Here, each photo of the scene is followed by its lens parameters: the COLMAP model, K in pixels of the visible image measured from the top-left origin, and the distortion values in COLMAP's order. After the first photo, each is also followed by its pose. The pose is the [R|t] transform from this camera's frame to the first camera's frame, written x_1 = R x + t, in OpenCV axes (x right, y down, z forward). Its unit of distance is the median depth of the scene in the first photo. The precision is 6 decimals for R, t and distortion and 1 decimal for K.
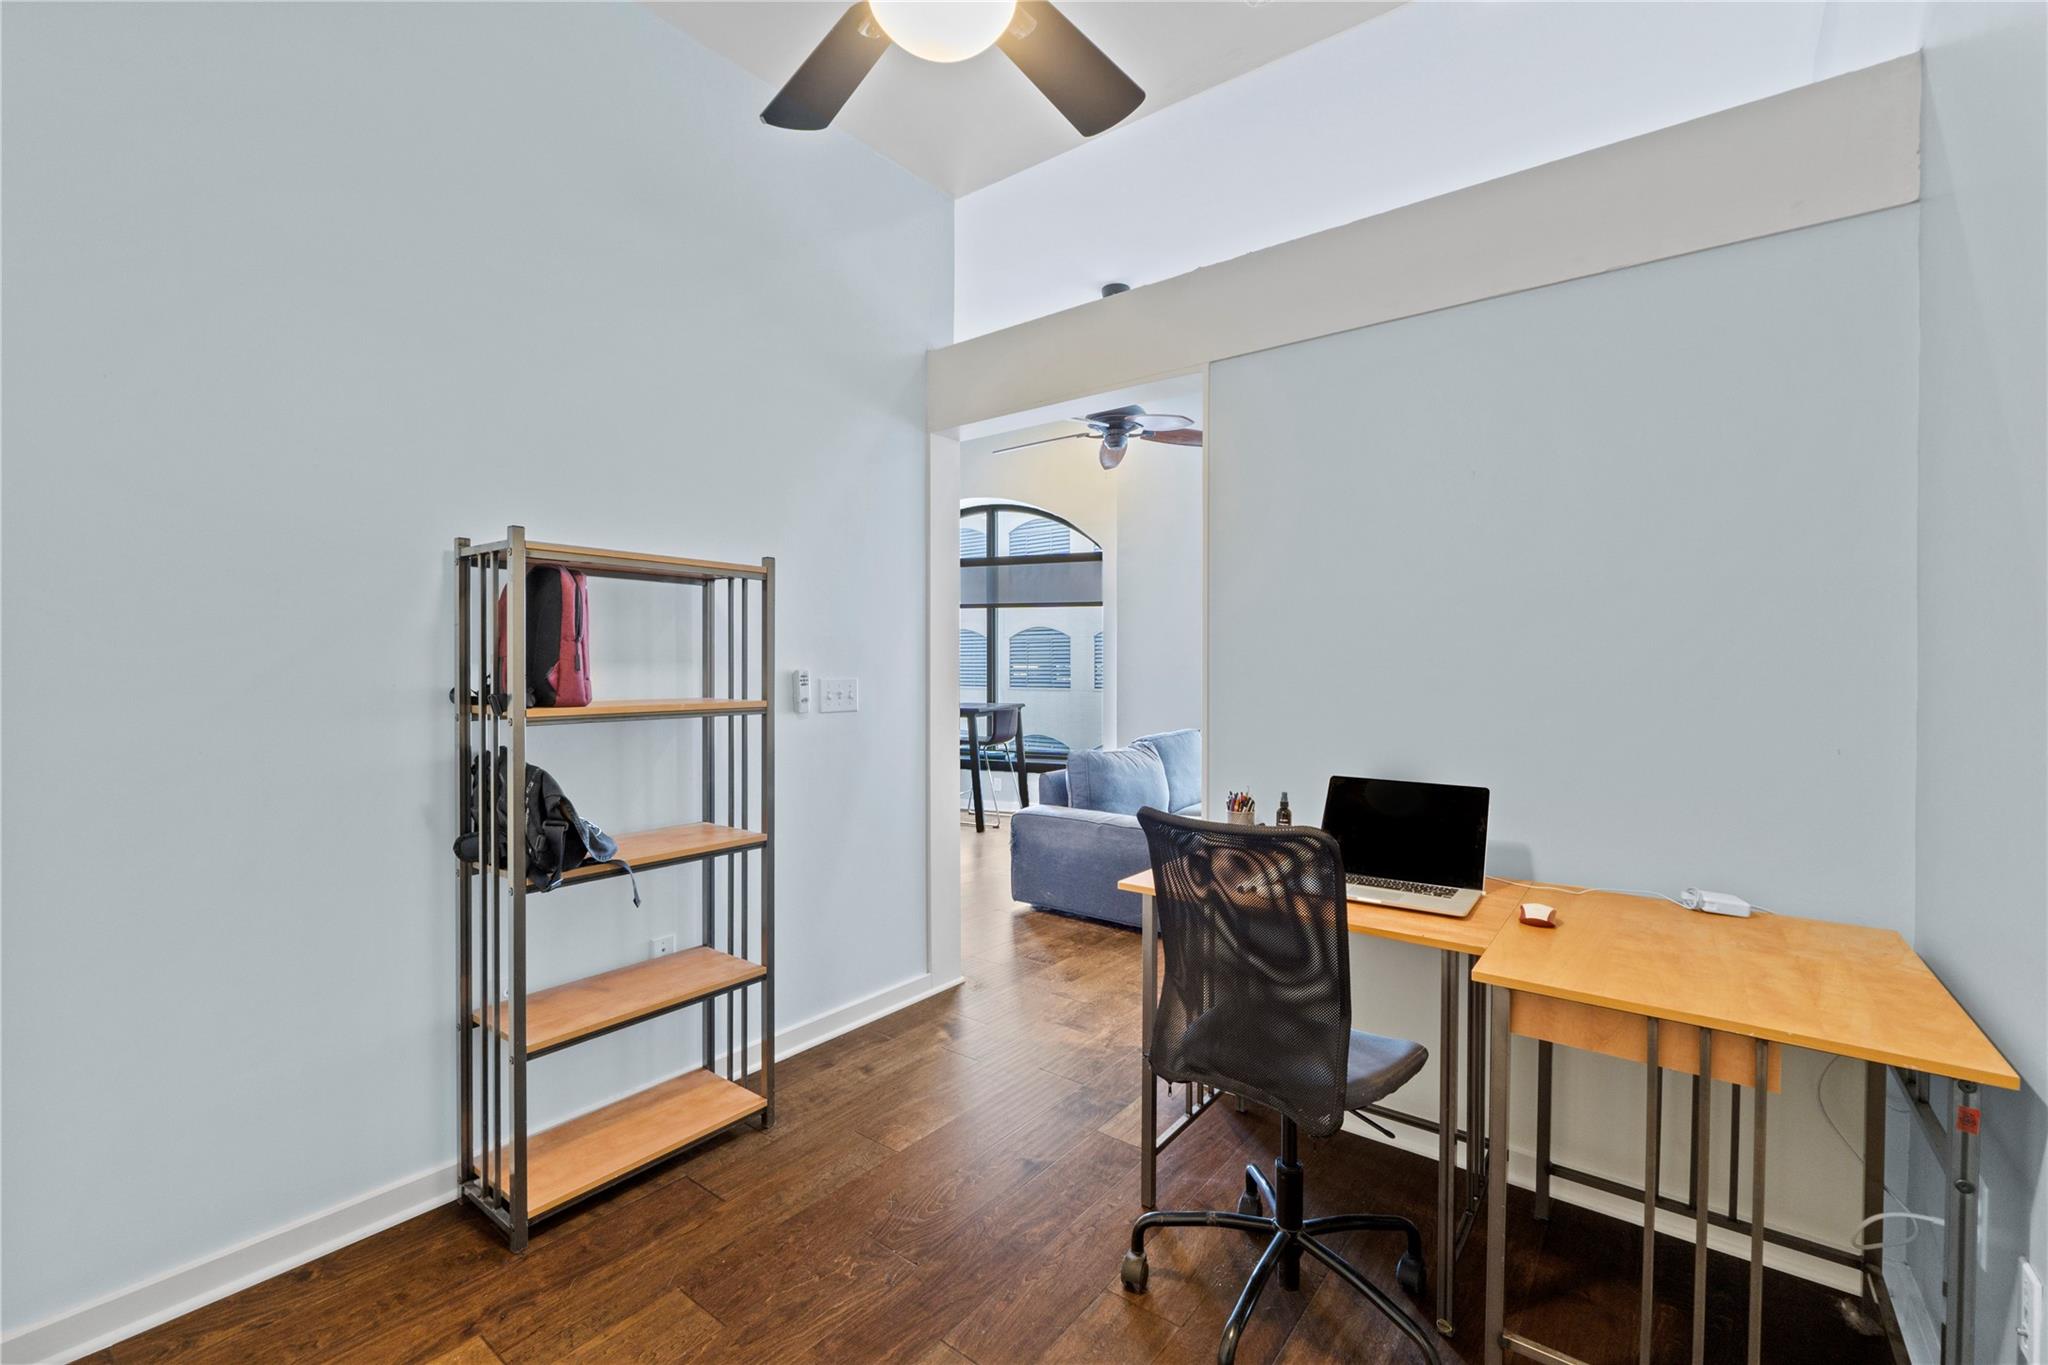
lens RADIAL K [[872.3, 0, 1026.5], [0, 872.3, 679.2], [0, 0, 1]] dist [-0.005954, -0.000216]
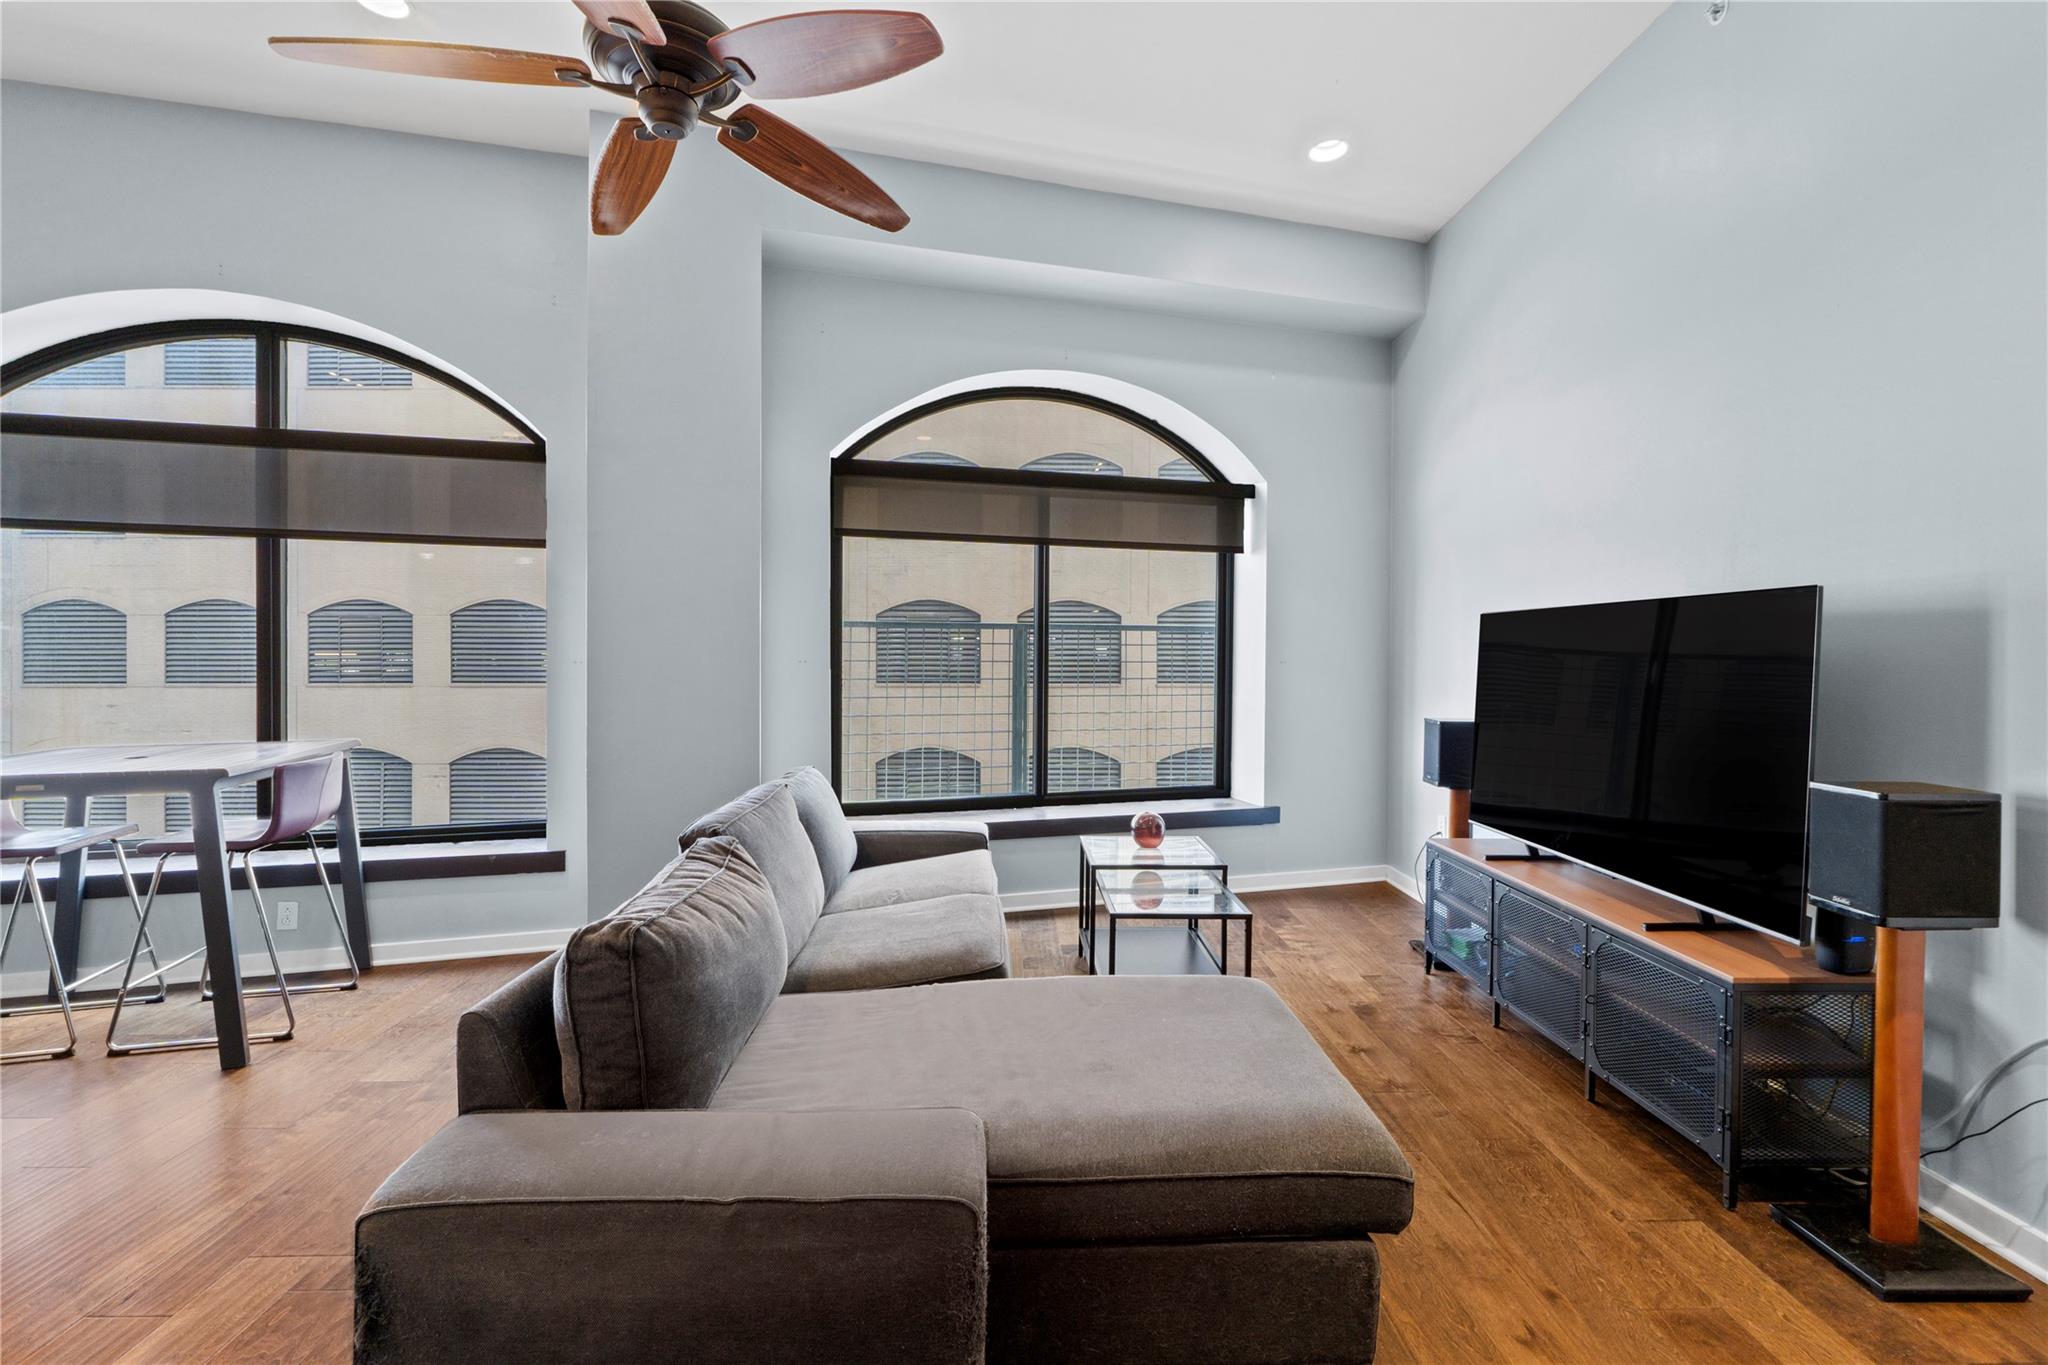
lens RADIAL K [[872.3, 0, 1017.6], [0, 872.3, 658.0], [0, 0, 1]] dist [-0.005954, -0.000216]
pose [[0.785648, -0.001795, 0.618671, -0.012690], [0.007125, 0.999956, -0.006147, -0.010839], [-0.618632, 0.009237, 0.785626, 0.381191]]
